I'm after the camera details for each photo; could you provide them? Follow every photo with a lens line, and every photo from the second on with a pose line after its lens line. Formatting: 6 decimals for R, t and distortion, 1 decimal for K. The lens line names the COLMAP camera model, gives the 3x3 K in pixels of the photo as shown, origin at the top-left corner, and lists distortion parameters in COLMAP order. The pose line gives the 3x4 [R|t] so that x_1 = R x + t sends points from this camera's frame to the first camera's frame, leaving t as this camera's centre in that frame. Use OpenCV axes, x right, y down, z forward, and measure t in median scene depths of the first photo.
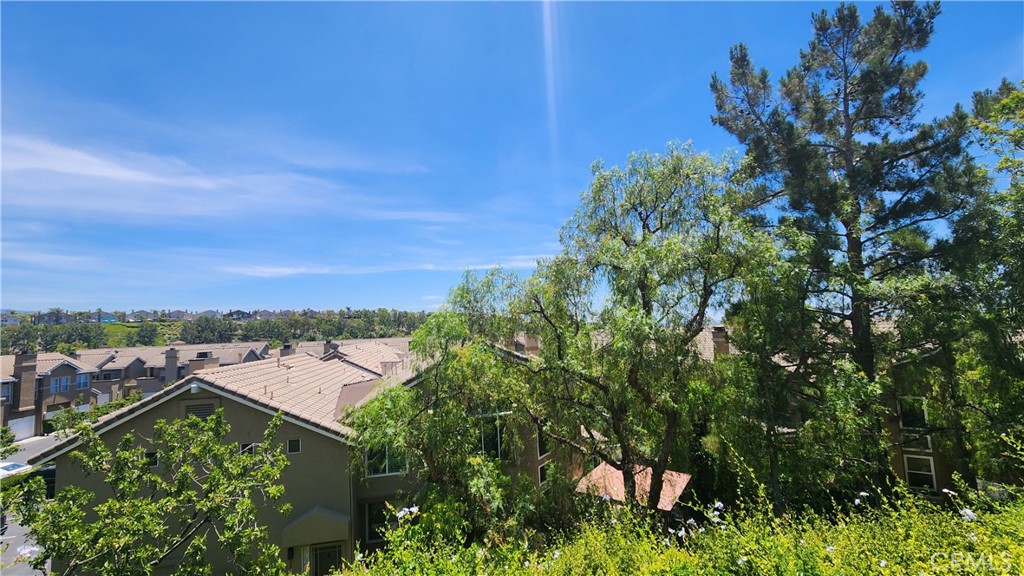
lens RADIAL K [[417.1, 0, 510.4], [0, 417.1, 294.4], [0, 0, 1]] dist [0.006805, -0.001888]
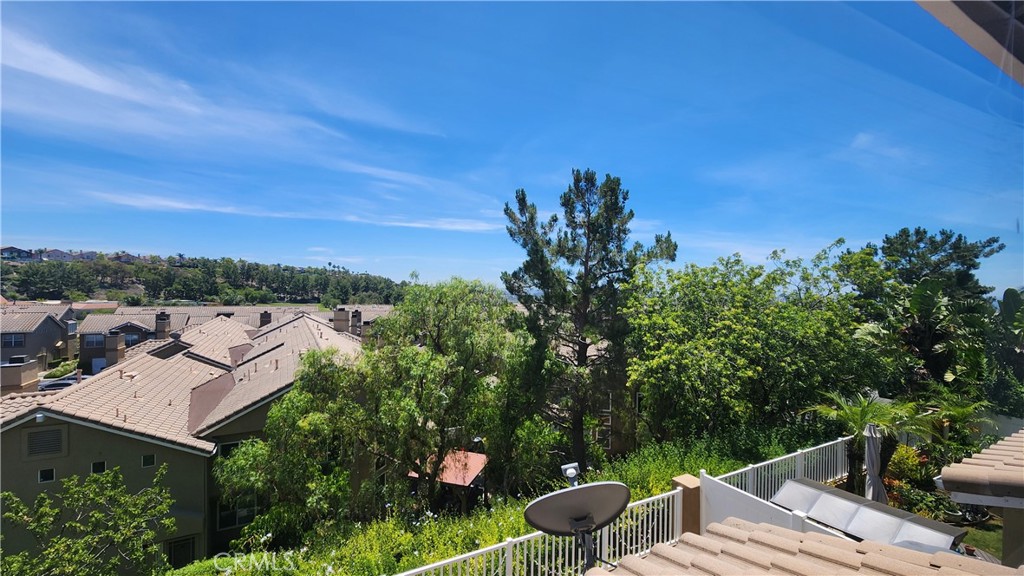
lens RADIAL K [[417.1, 0, 505.8], [0, 417.1, 296.9], [0, 0, 1]] dist [0.006805, -0.001888]
pose [[0.955868, 0.049923, 0.289525, 0.064950], [-0.077002, 0.993579, 0.082897, -0.260607], [-0.283528, -0.101533, 0.953574, -0.335930]]
